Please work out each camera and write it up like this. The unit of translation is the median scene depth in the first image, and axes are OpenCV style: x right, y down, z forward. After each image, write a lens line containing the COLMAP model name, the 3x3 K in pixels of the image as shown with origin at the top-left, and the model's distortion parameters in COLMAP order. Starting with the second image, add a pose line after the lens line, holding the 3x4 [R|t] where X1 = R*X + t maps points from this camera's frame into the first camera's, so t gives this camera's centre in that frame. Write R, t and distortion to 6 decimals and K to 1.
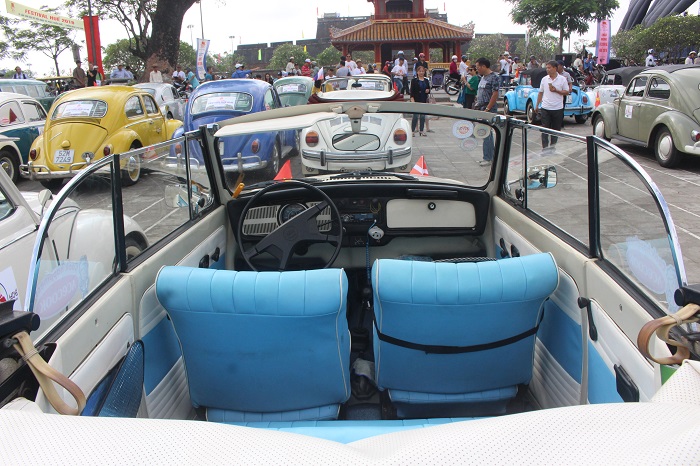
lens RADIAL K [[609.8, 0, 350.4], [0, 609.8, 233.7], [0, 0, 1]] dist [-0.071440, 0.019085]
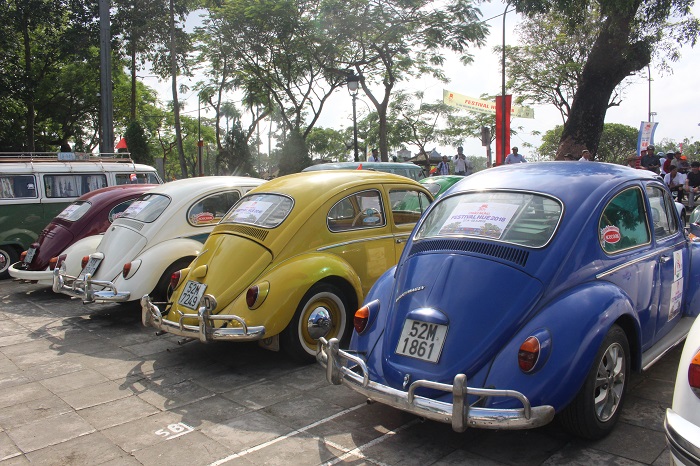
lens RADIAL K [[609.8, 0, 350.1], [0, 609.8, 232.4], [0, 0, 1]] dist [-0.071440, 0.019085]
pose [[0.751933, 0.075414, -0.654912, -0.003387], [-0.170266, 0.981945, -0.082417, -0.034496], [0.636873, 0.173482, 0.751197, 0.140526]]
